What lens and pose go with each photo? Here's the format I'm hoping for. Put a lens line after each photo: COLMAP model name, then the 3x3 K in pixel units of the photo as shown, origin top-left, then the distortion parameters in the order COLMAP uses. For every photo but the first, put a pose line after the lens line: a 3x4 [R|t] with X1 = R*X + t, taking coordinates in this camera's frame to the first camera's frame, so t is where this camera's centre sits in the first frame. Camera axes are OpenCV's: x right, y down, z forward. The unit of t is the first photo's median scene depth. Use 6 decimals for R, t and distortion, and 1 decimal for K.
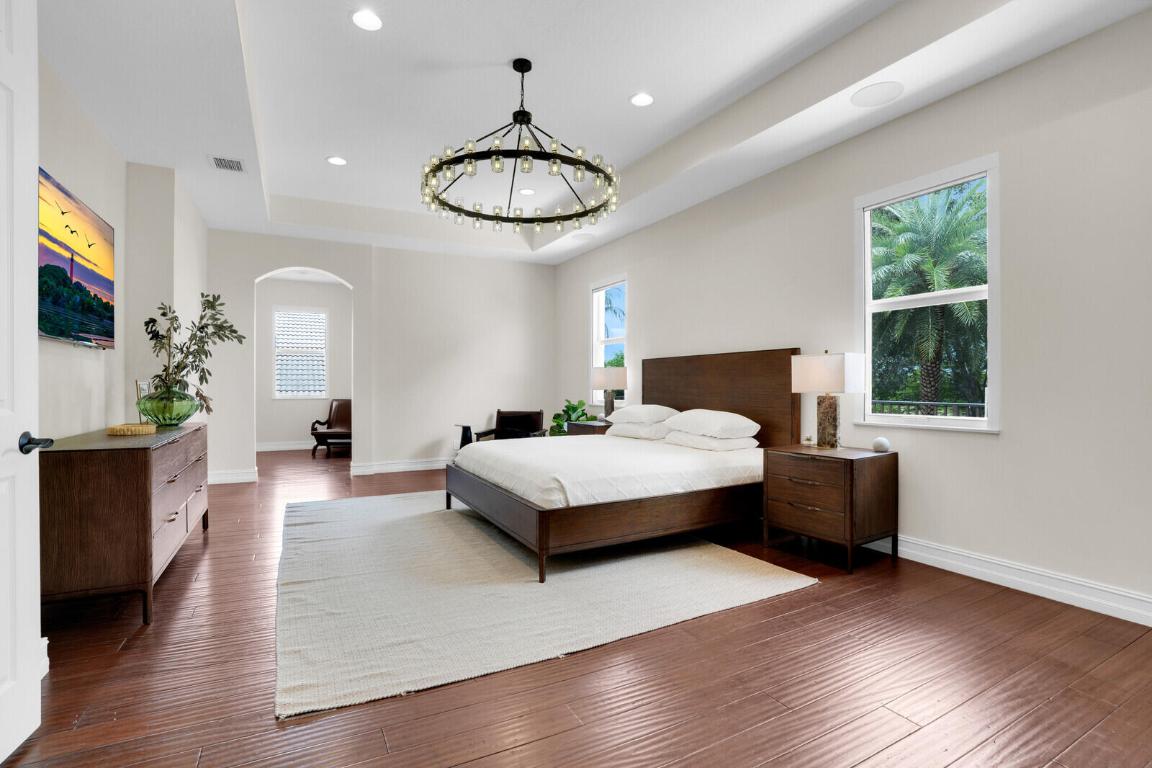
lens RADIAL K [[540.3, 0, 581.5], [0, 540.3, 386.6], [0, 0, 1]] dist [-0.069157, 0.025759]
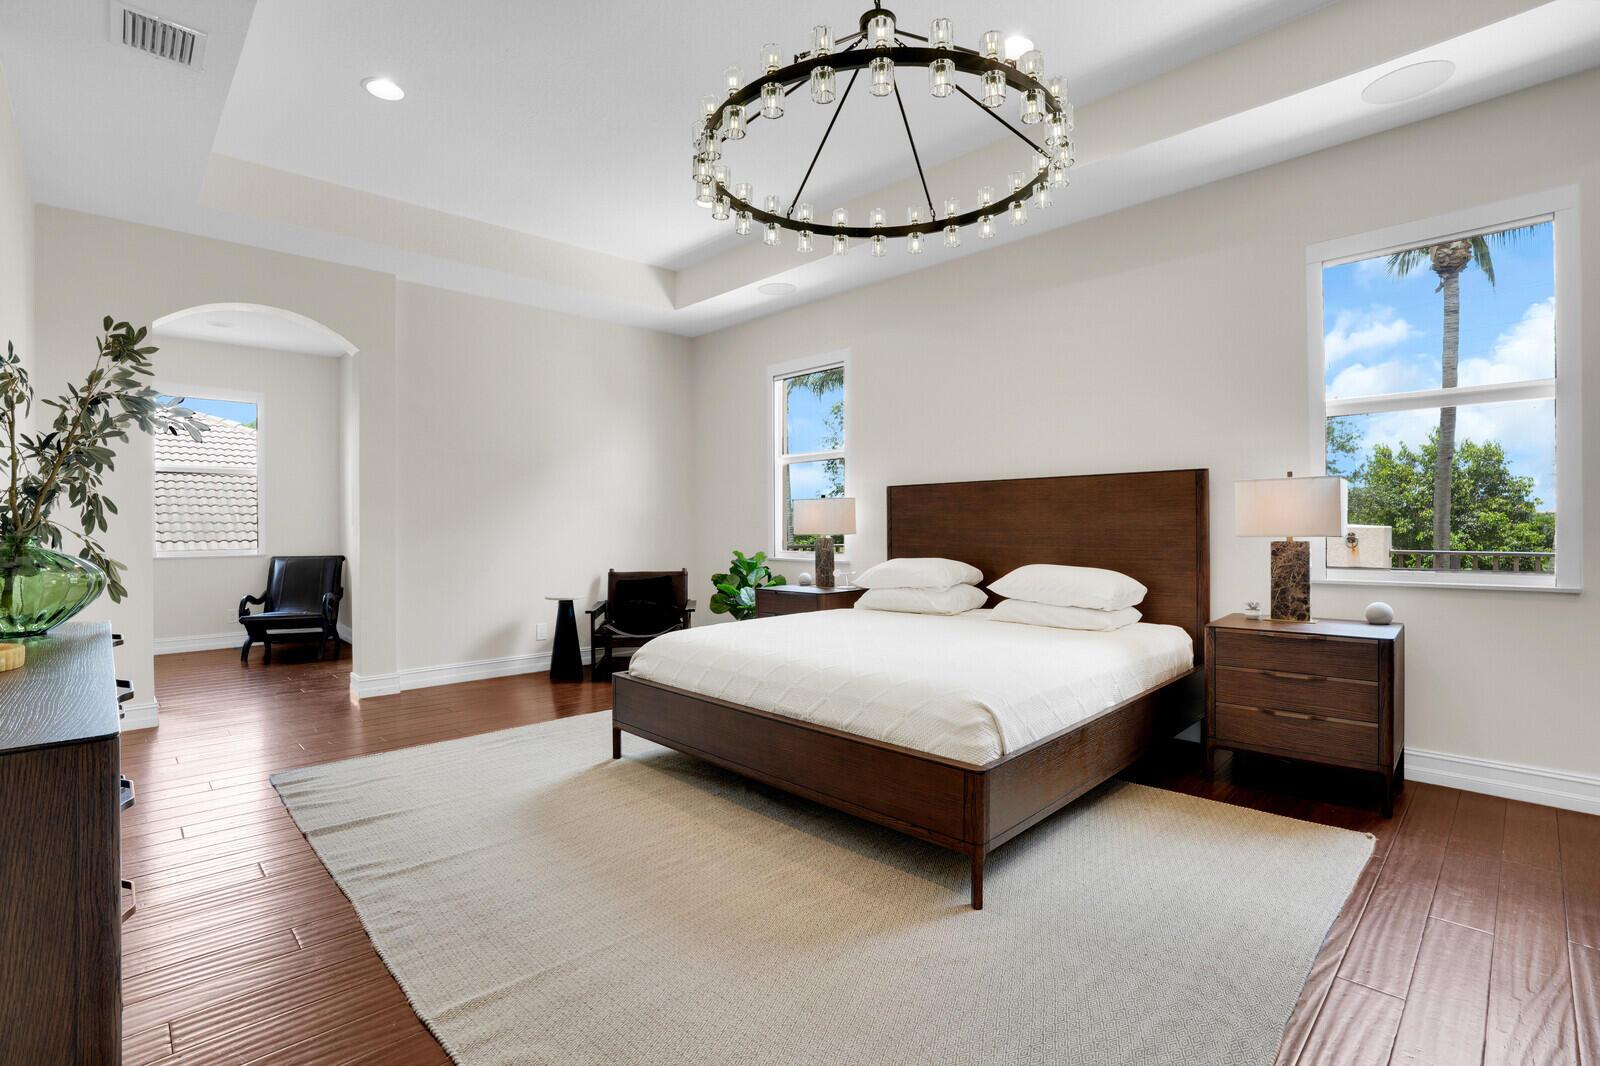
lens RADIAL K [[739.6, 0, 799.7], [0, 739.6, 526.1], [0, 0, 1]] dist [-0.062183, 0.021271]
pose [[0.961342, -0.007041, 0.275266, -0.325339], [0.008223, 0.999961, -0.003143, -0.003118], [-0.275234, 0.005285, 0.961363, 0.278886]]
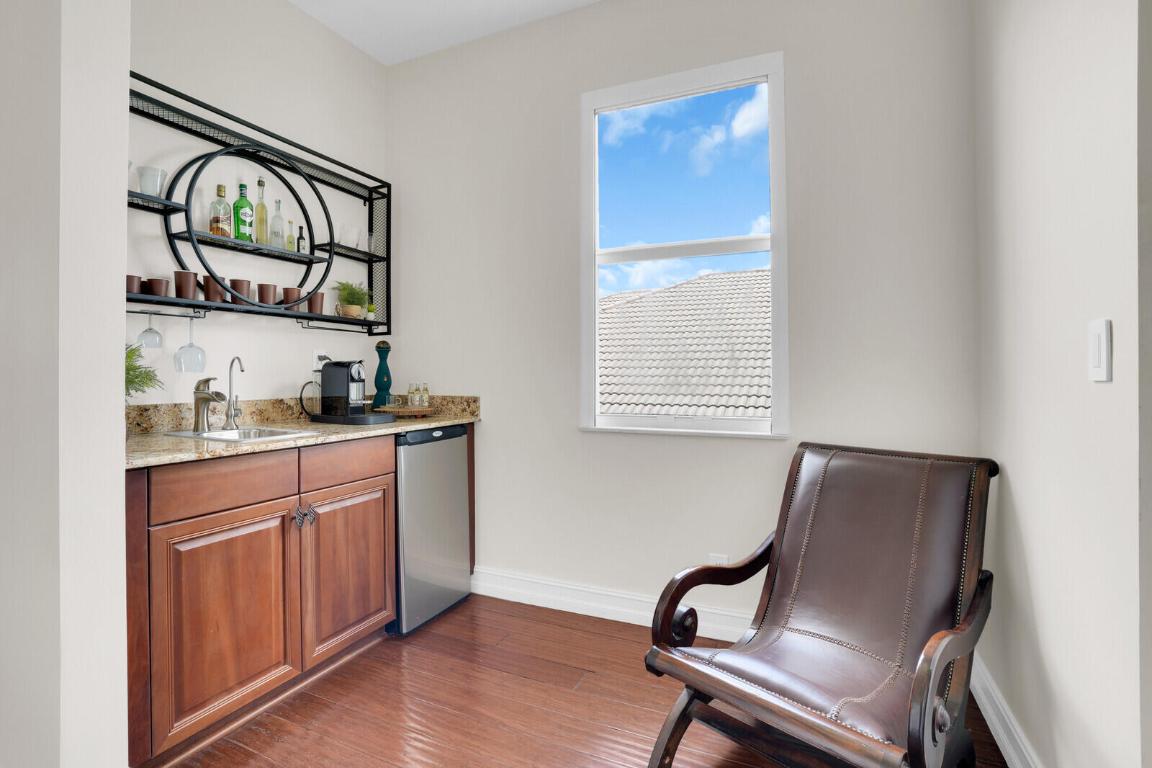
lens RADIAL K [[535.6, 0, 576.0], [0, 535.6, 381.0], [0, 0, 1]] dist [-0.072578, 0.028363]
pose [[0.609221, 0.002507, -0.792997, -0.792647], [-0.000154, 0.999995, 0.003043, -0.006213], [0.793001, -0.001732, 0.609218, 1.792456]]
